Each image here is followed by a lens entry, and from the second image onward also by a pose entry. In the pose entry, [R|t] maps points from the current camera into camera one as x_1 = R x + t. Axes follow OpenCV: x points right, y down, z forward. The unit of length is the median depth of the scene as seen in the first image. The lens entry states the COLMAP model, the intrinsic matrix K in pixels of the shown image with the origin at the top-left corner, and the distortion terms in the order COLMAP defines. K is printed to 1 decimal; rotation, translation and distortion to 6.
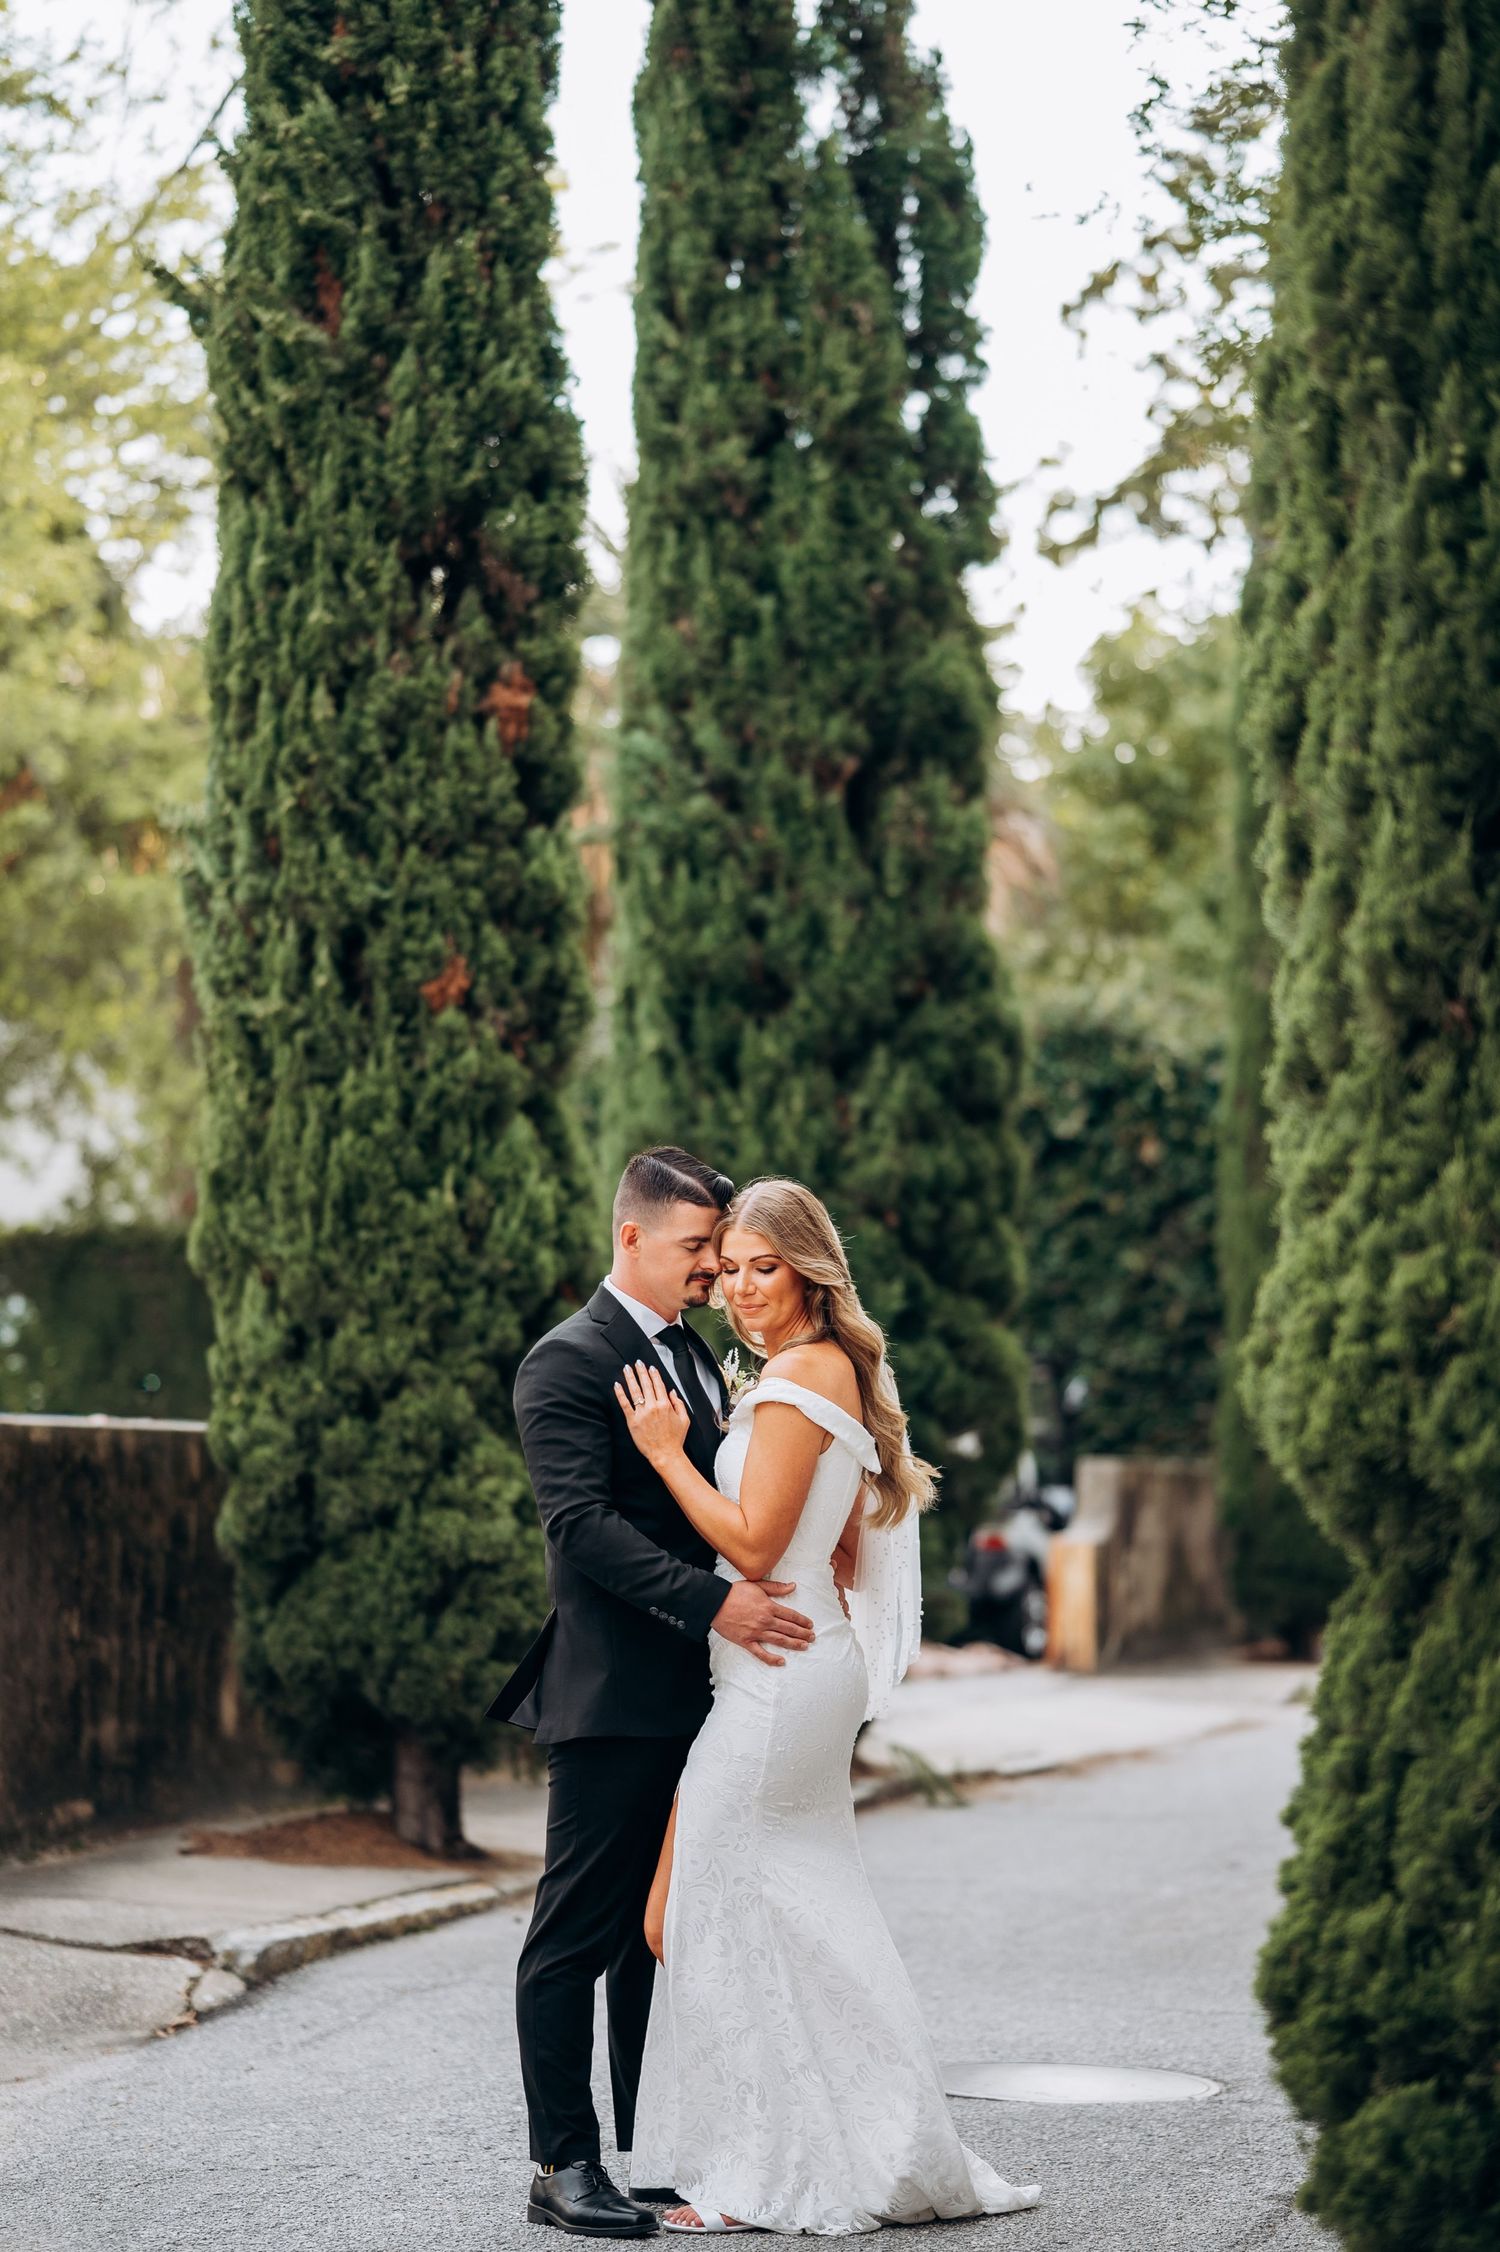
lens RADIAL K [[4994.8, 0, 750.0], [0, 4994.8, 1126.0], [0, 0, 1]] dist [0.485079, -3.071379]
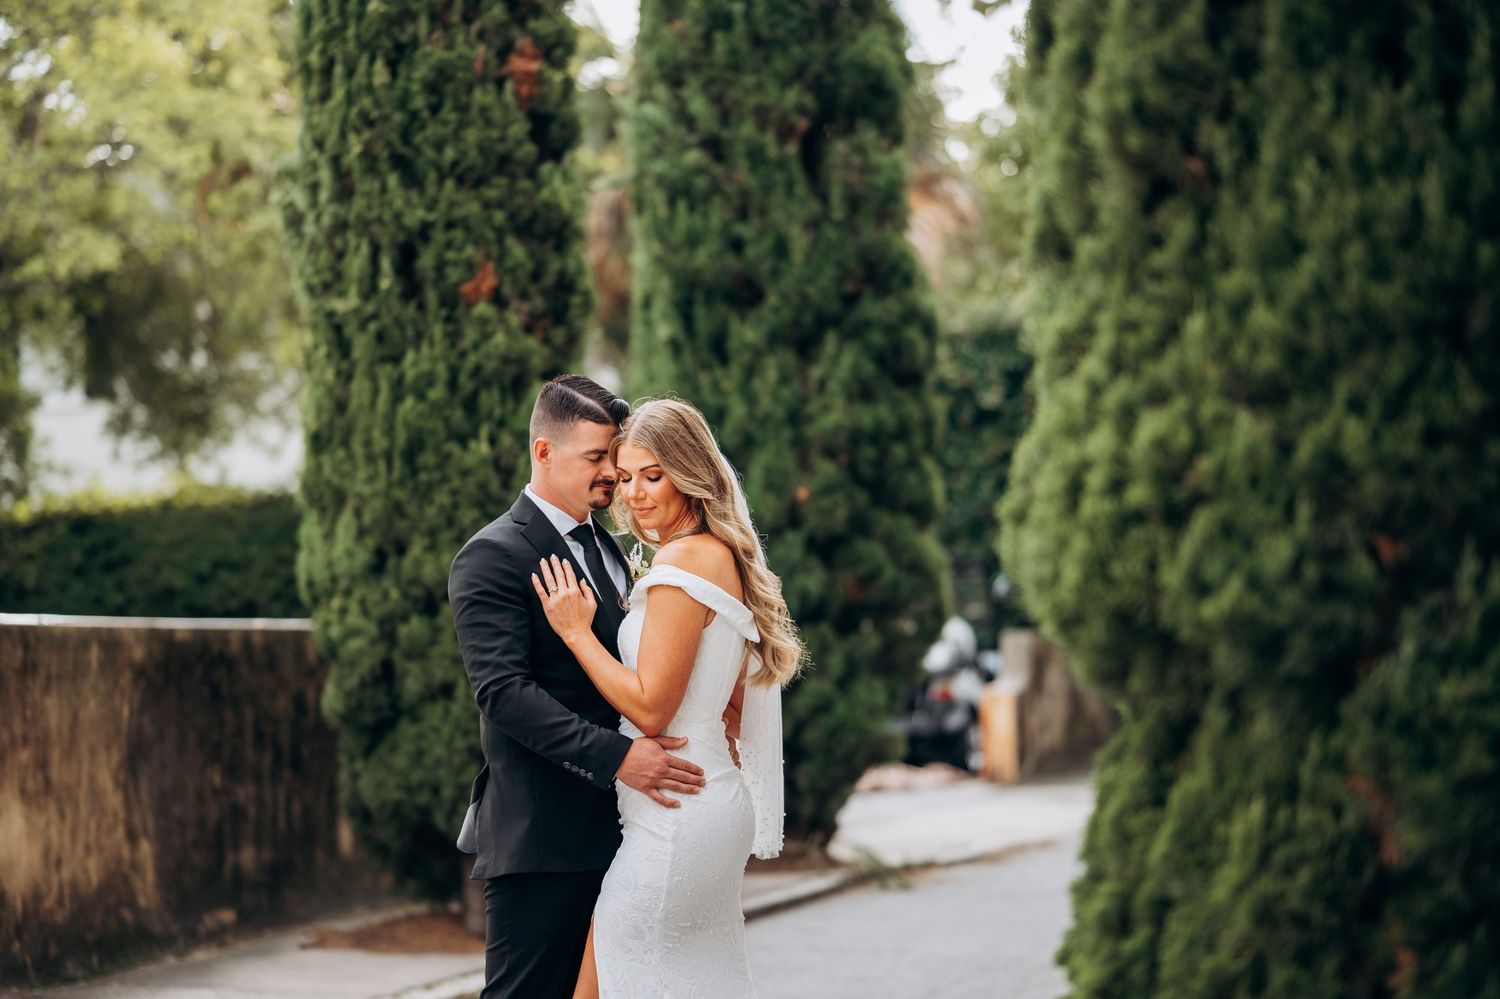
lens RADIAL K [[3326.9, 0, 749.6], [0, 3326.9, 443.1], [0, 0, 1]] dist [0.485079, -3.071379]
pose [[0.999445, -0.028975, -0.016433, 0.022908], [0.029089, 0.999554, 0.006704, 0.009668], [0.016232, -0.007179, 0.999842, 0.123010]]
